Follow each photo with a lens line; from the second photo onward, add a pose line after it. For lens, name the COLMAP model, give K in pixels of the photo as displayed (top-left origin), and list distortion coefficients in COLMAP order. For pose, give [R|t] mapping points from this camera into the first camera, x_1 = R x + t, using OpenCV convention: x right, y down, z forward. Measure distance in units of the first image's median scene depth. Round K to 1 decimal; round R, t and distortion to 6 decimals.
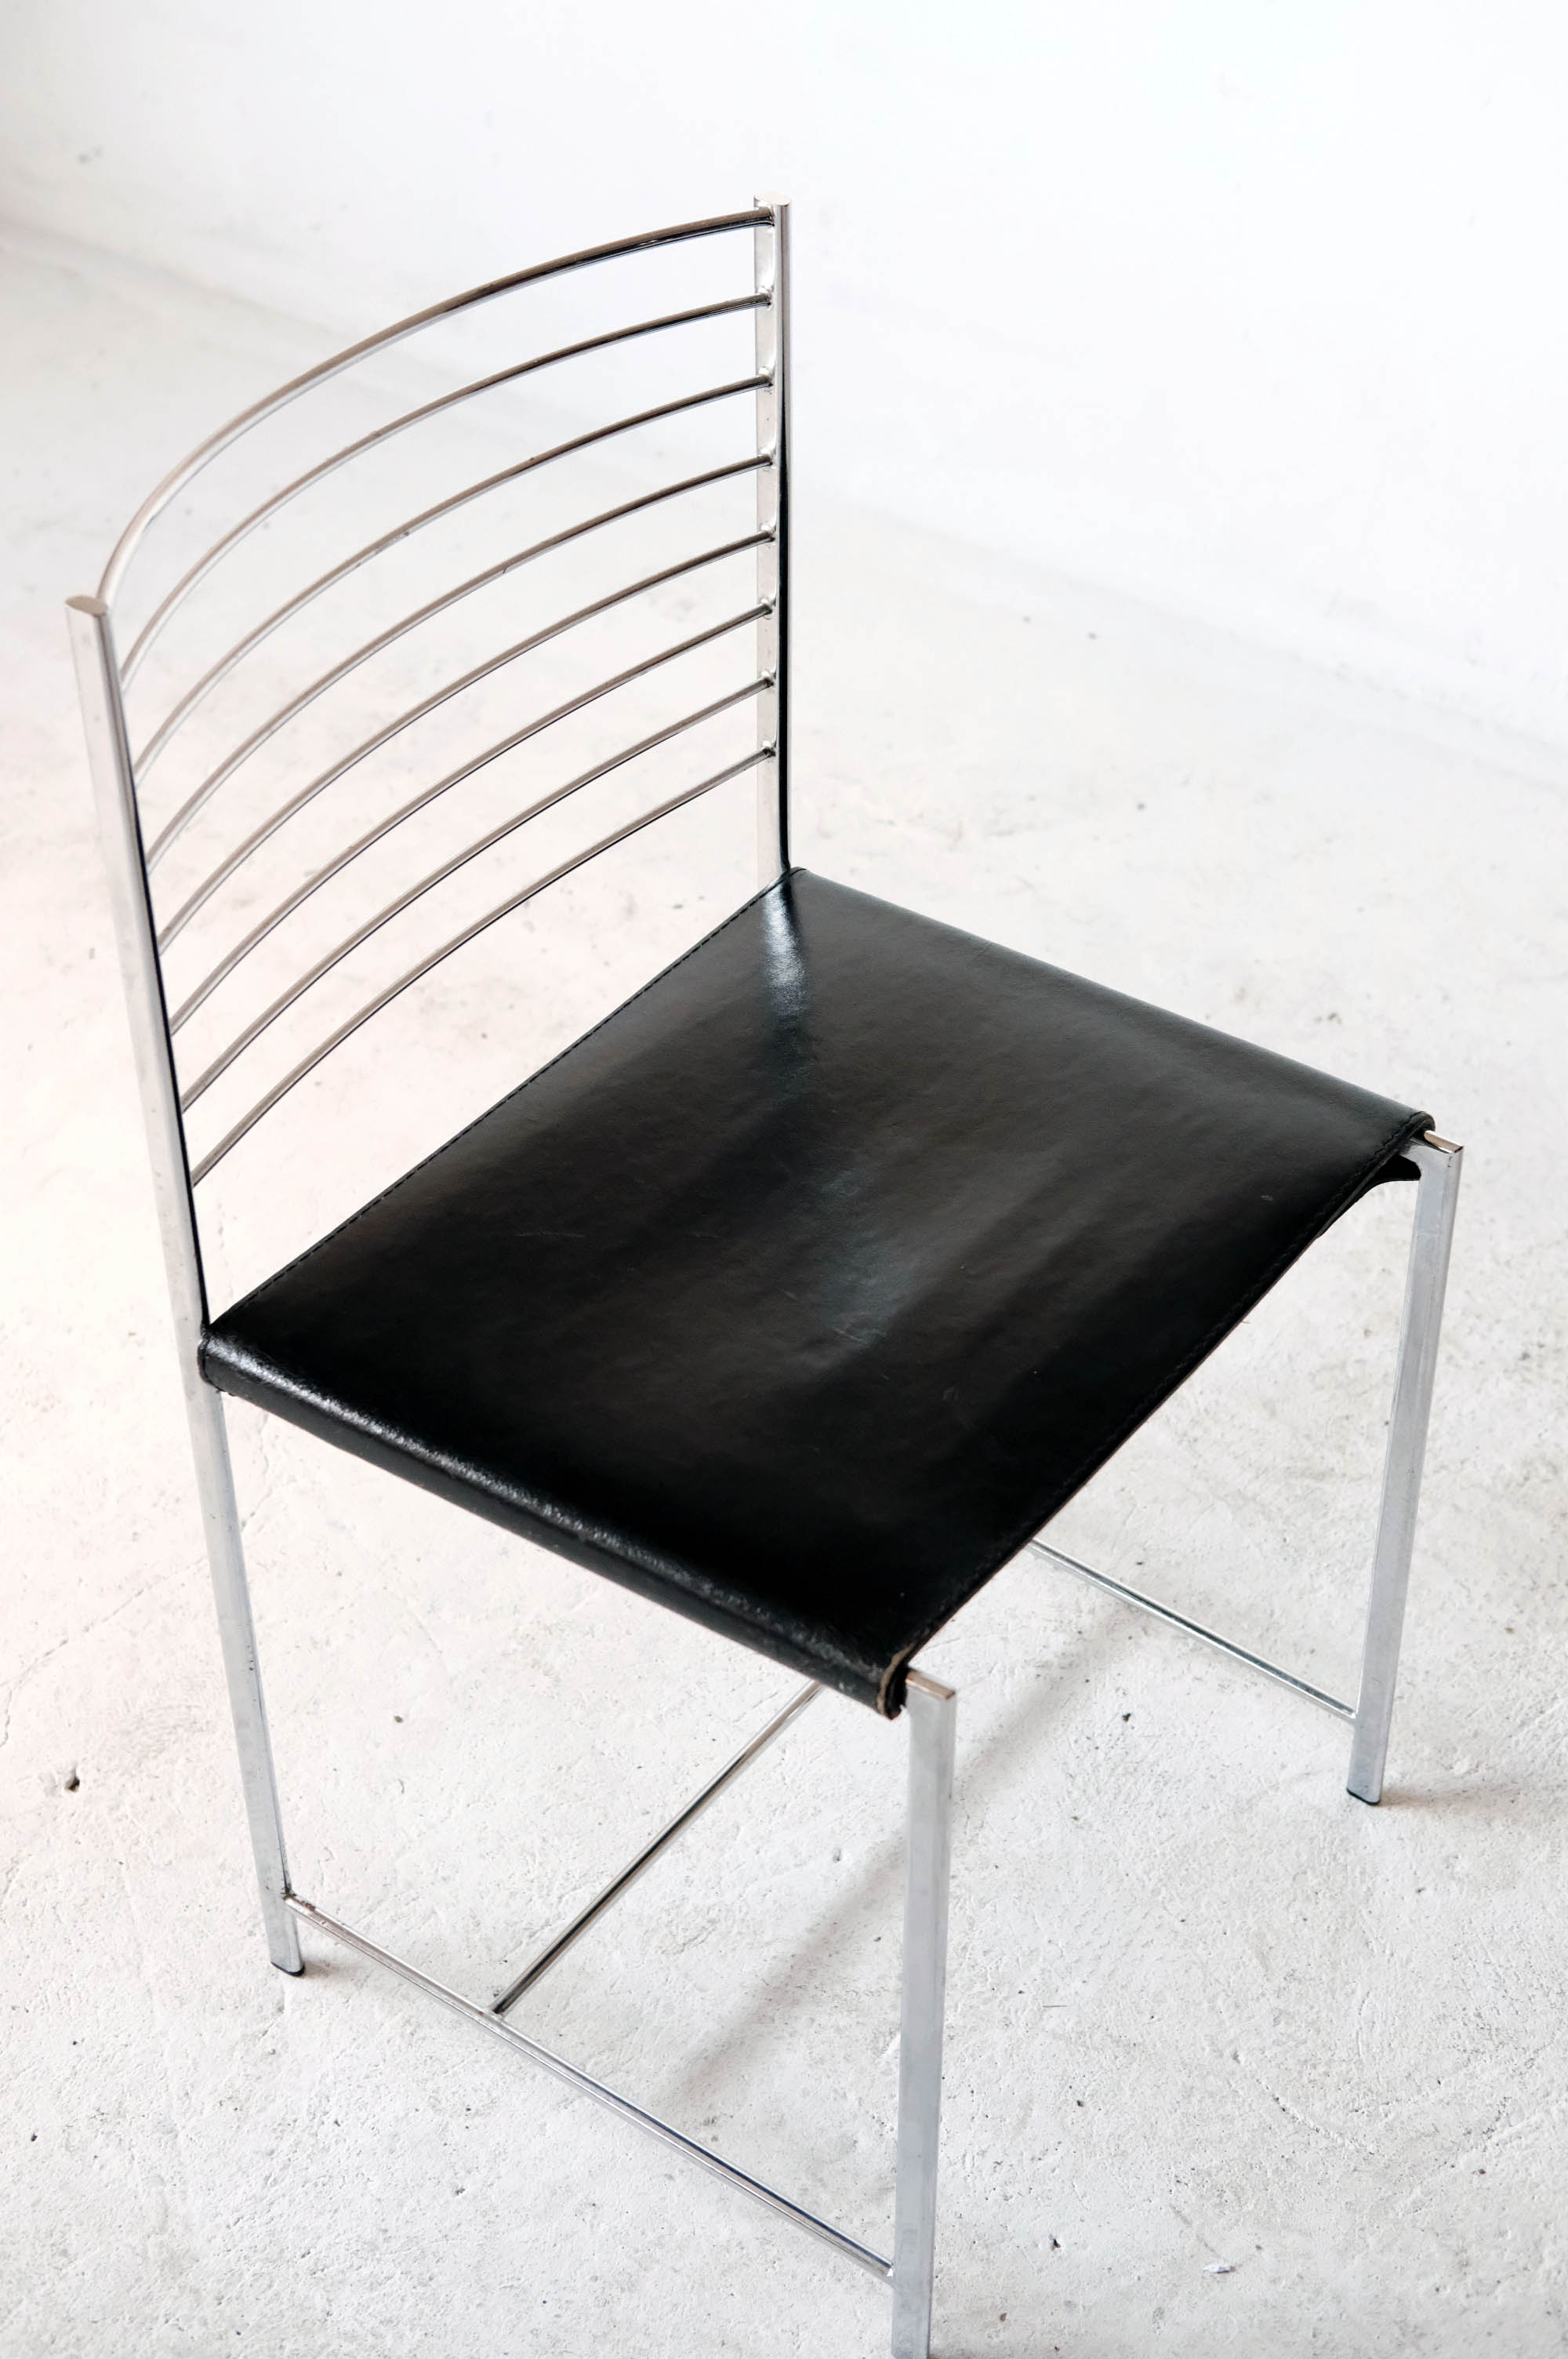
lens RADIAL K [[3634.1, 0, 761.0], [0, 3634.1, 1177.1], [0, 0, 1]] dist [0.077249, 0.000000]
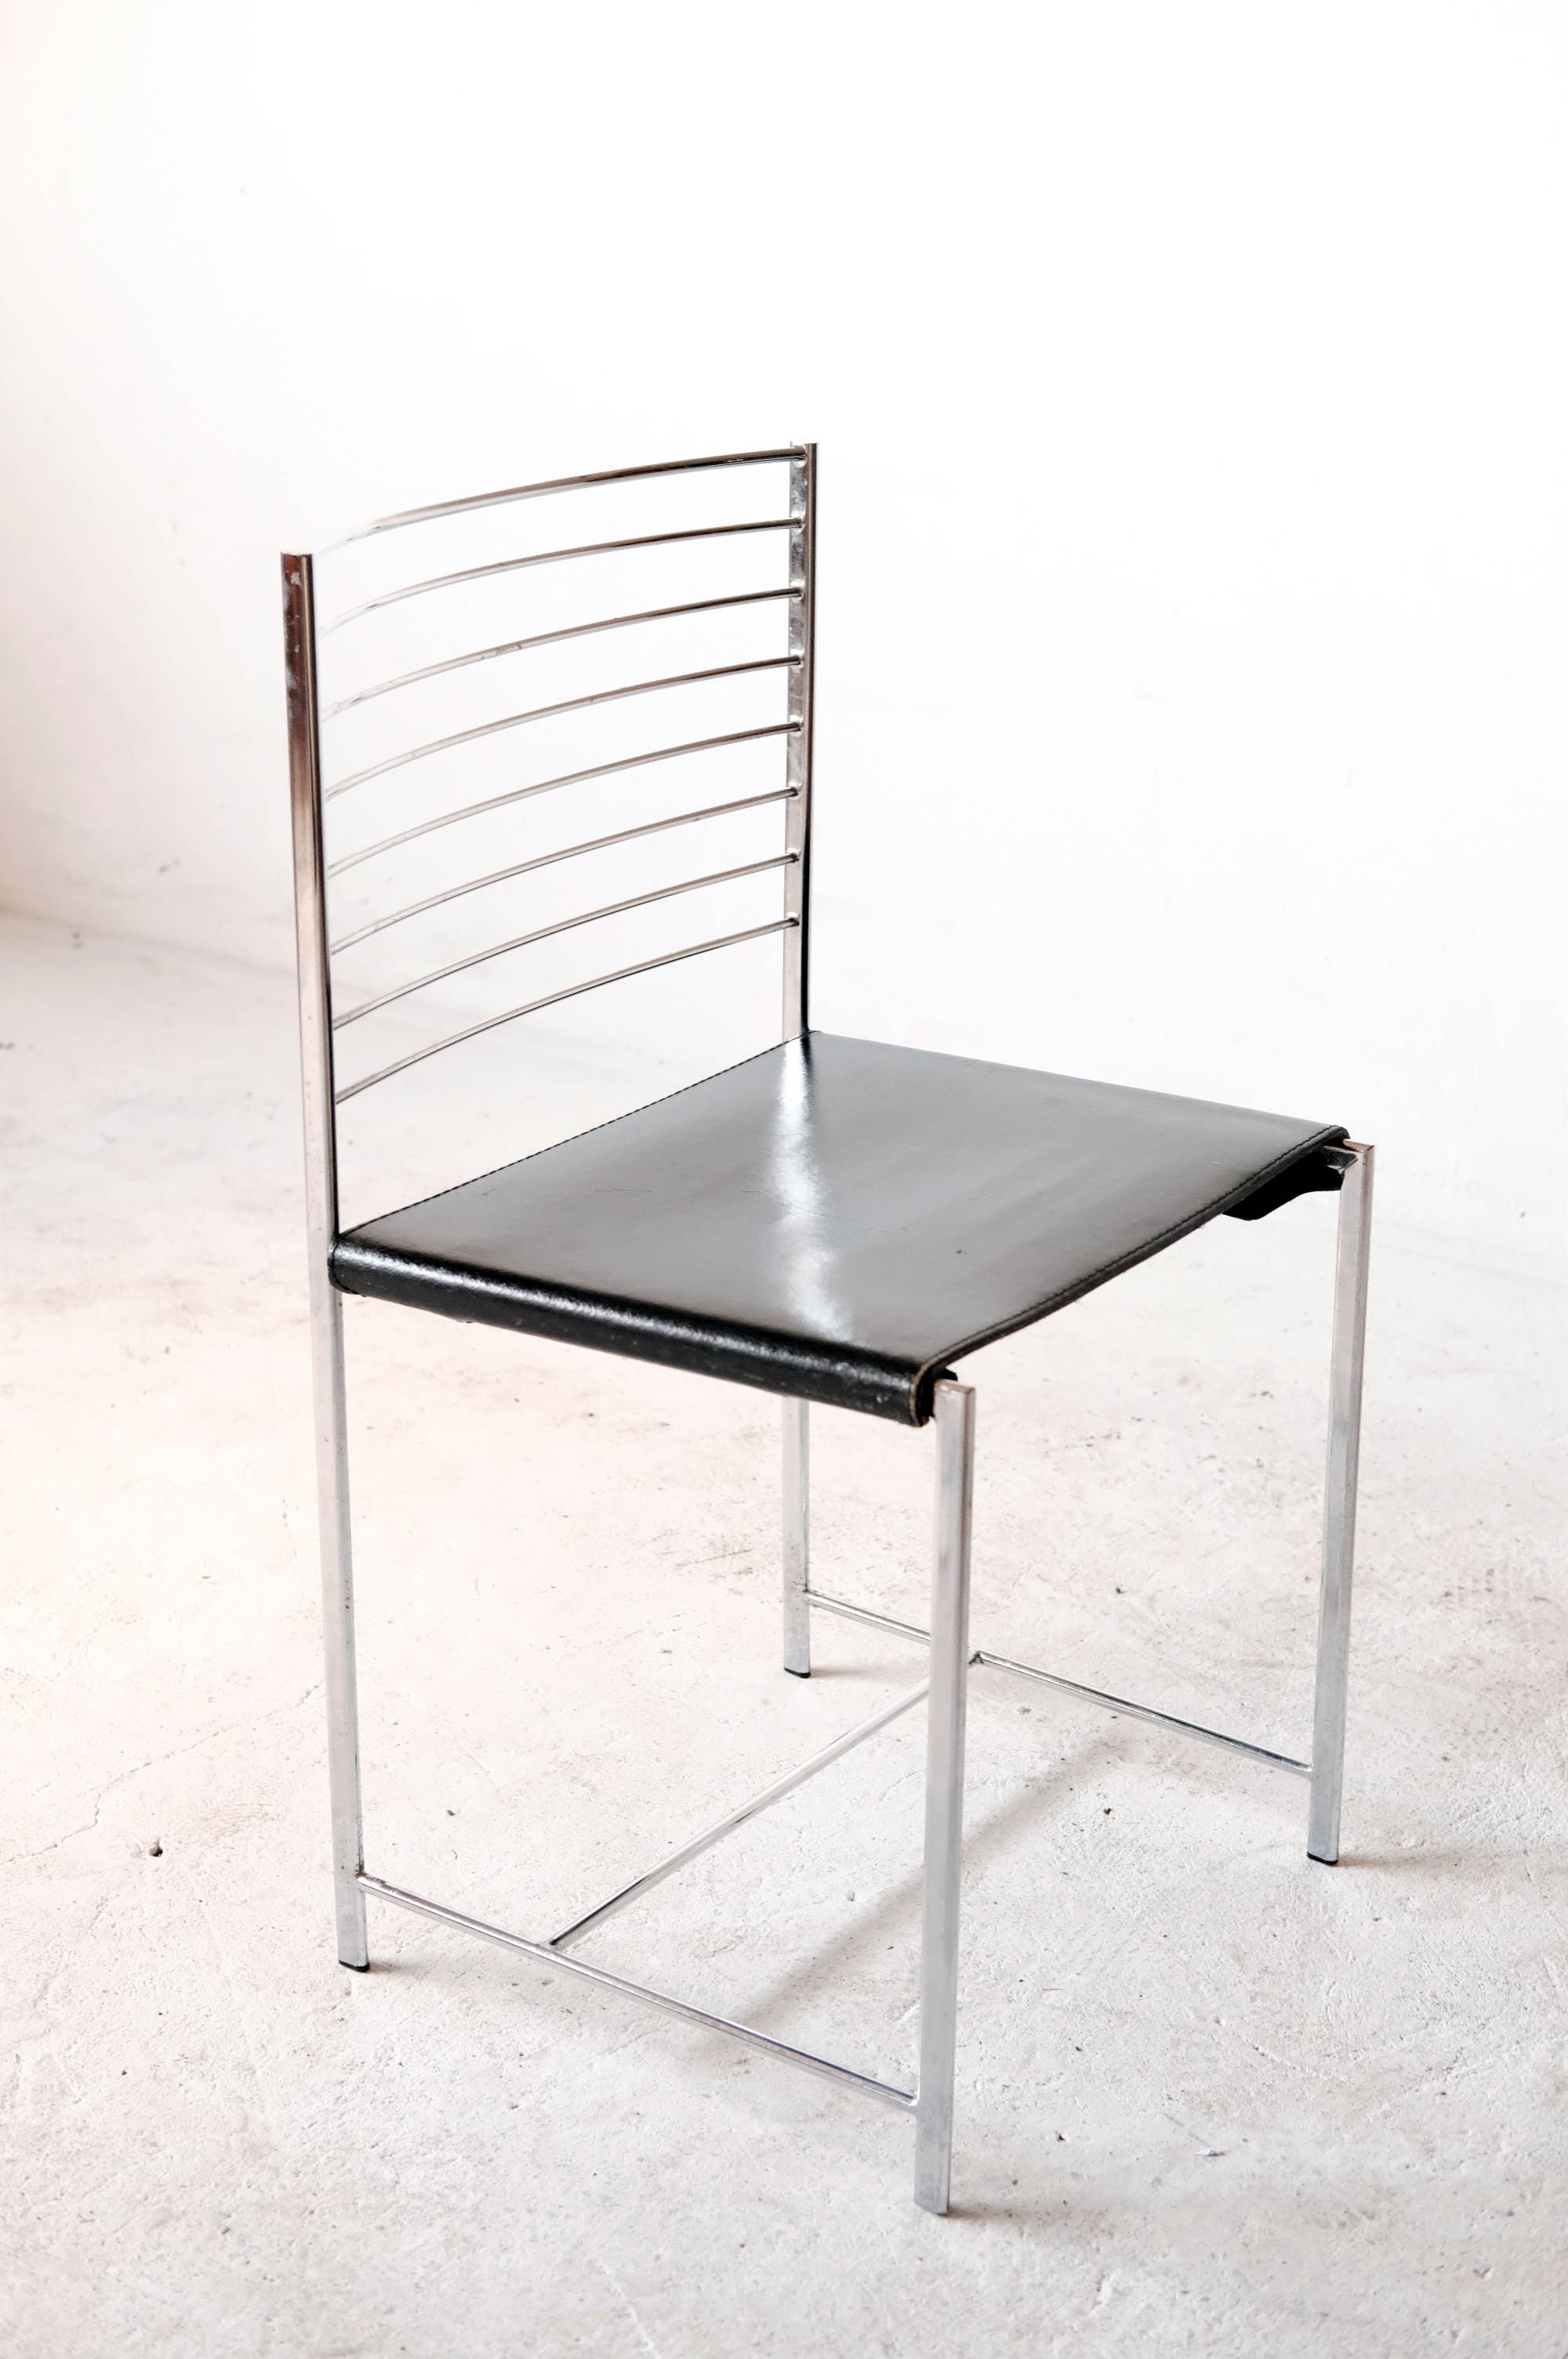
lens RADIAL K [[3634.1, 0, 794.3], [0, 3634.1, 1179.1], [0, 0, 1]] dist [0.077249, 0.000000]
pose [[0.999525, 0.008642, 0.029598, -0.032248], [0.001642, 0.943638, -0.330976, 0.360698], [-0.030790, 0.330867, 0.943175, -0.119518]]
